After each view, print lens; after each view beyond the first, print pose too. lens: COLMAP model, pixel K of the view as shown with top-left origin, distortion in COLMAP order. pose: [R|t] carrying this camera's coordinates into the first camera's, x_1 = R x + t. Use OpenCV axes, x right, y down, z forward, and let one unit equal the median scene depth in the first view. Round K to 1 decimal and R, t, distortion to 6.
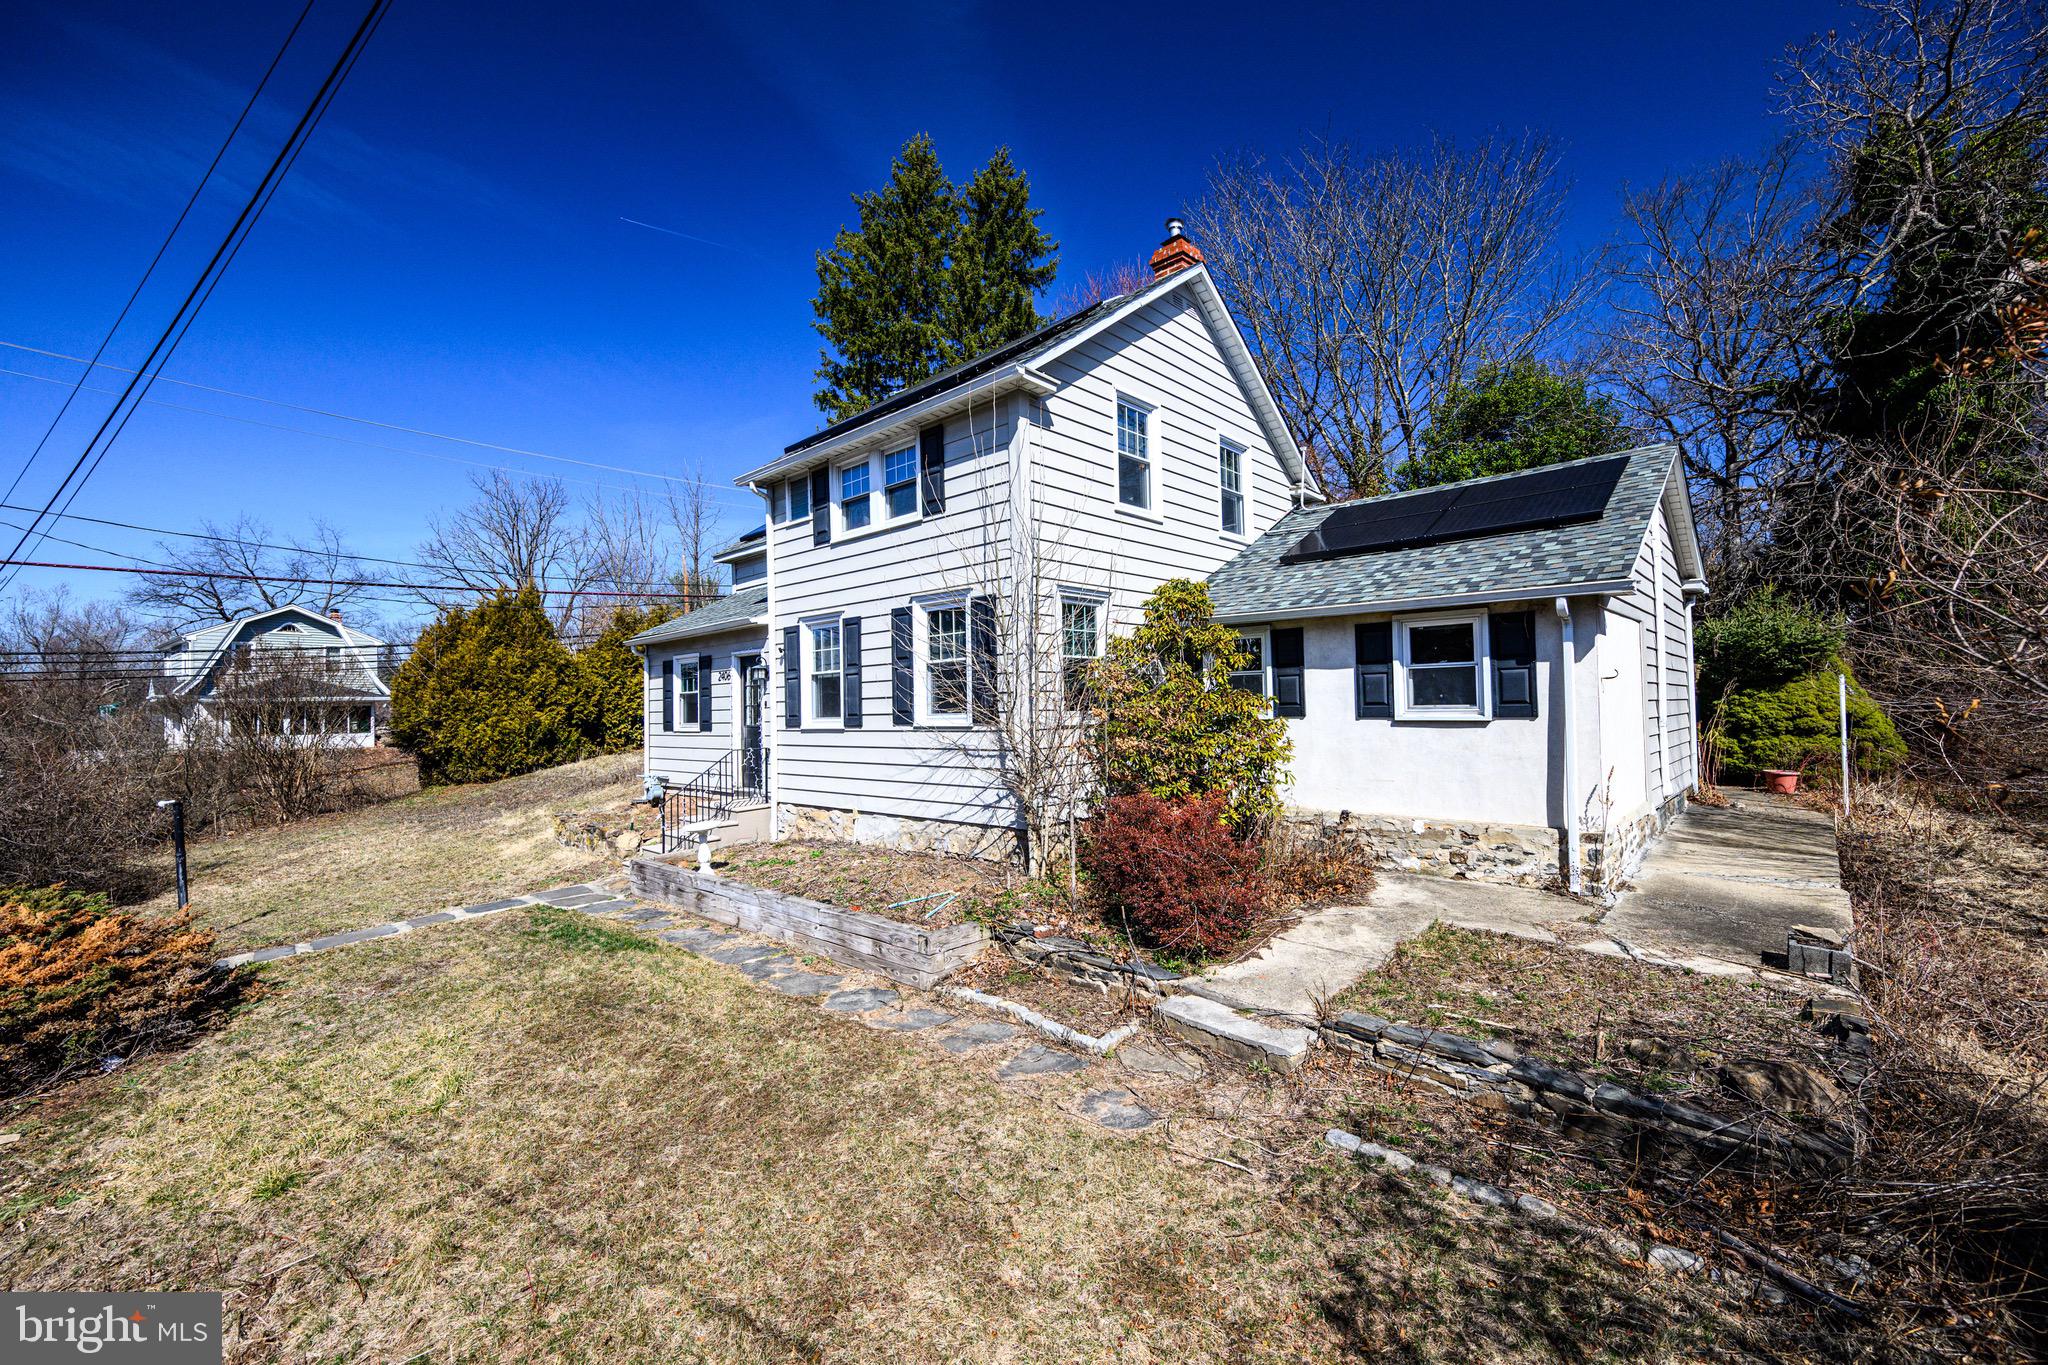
lens RADIAL K [[865.8, 0, 1043.2], [0, 865.8, 688.6], [0, 0, 1]] dist [-0.002202, -0.000371]
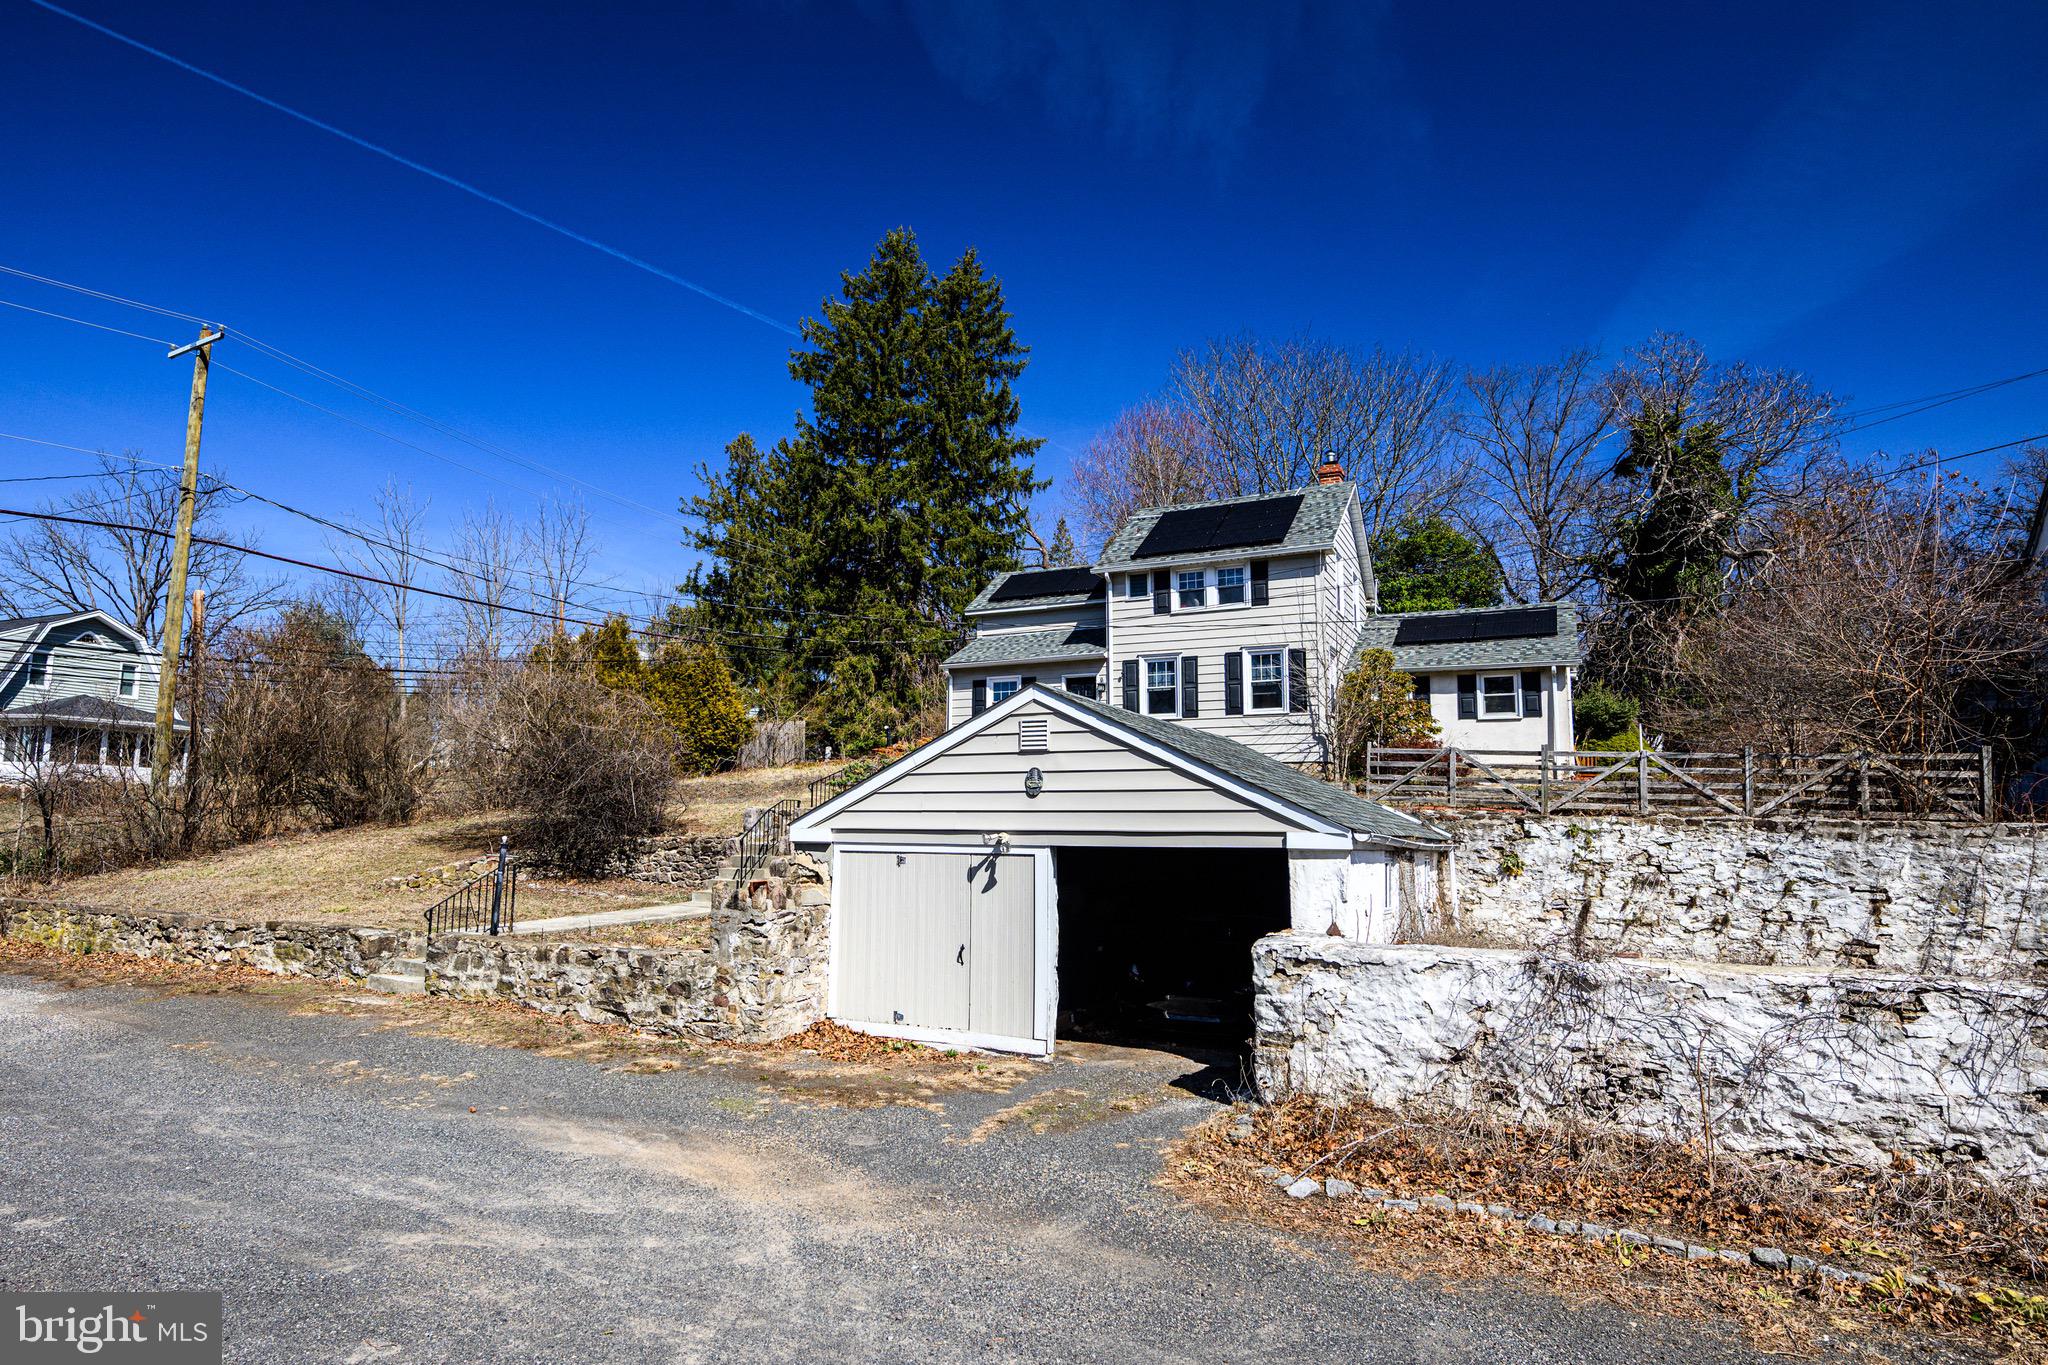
lens RADIAL K [[1216.8, 0, 1013.7], [0, 1216.8, 681.5], [0, 0, 1]] dist [-0.004423, -0.000678]
pose [[0.955742, 0.069620, 0.285851, -1.339941], [-0.035813, 0.991903, -0.121841, 0.301298], [-0.292019, 0.106211, 0.950497, -1.326294]]
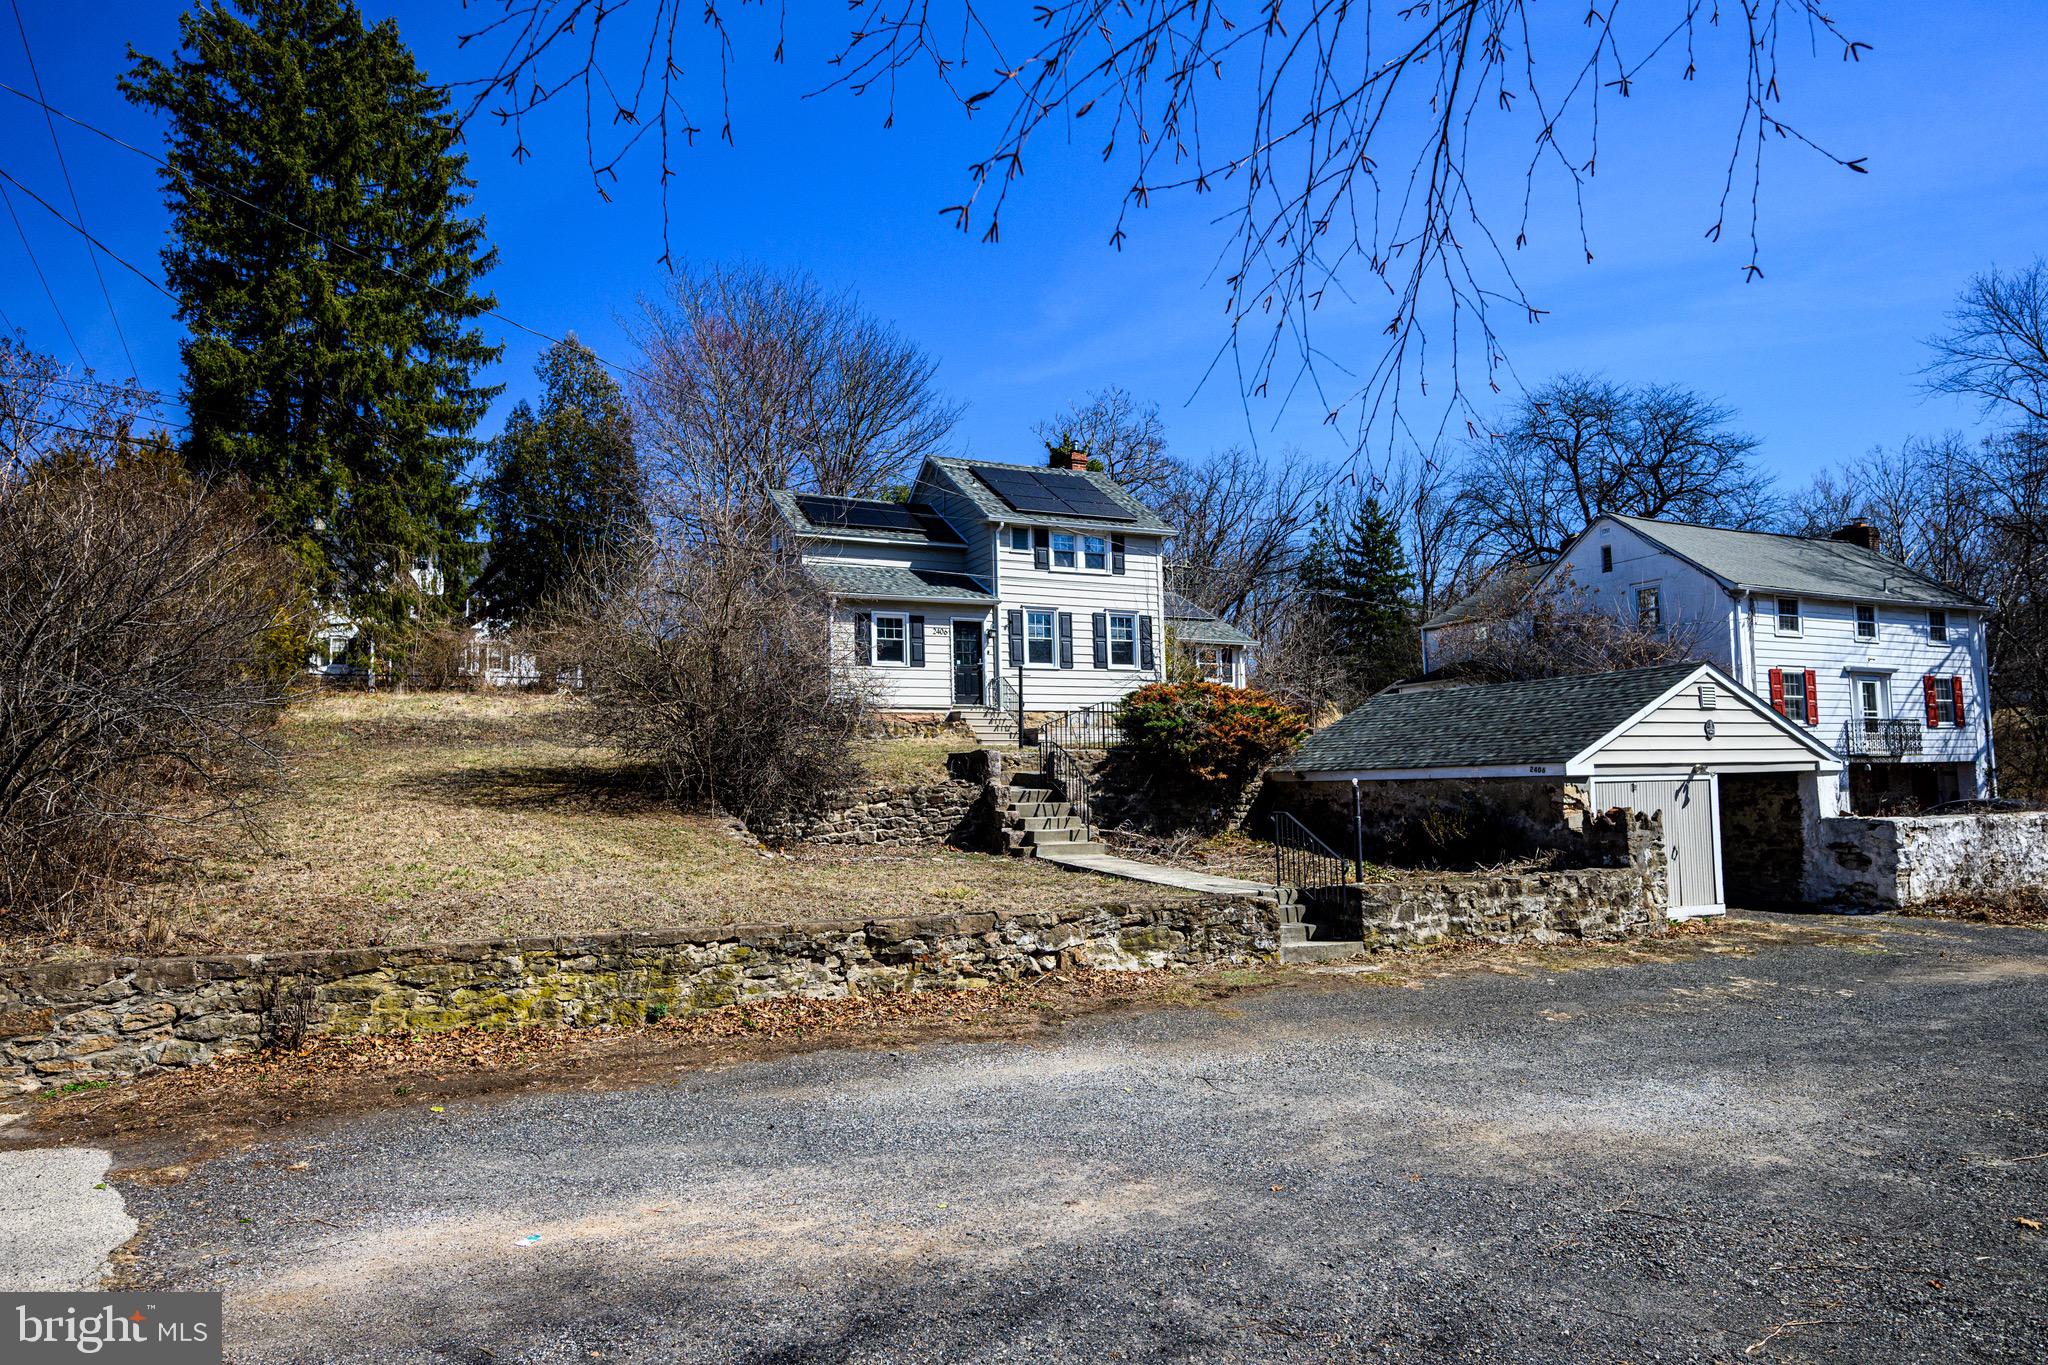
lens RADIAL K [[1244.7, 0, 1021.9], [0, 1244.7, 679.2], [0, 0, 1]] dist [-0.007610, -0.000218]
pose [[0.306282, 0.094786, 0.947210, -3.011646], [-0.001066, 0.995064, -0.099230, 0.359972], [-0.951940, 0.029382, 0.304872, 0.261295]]
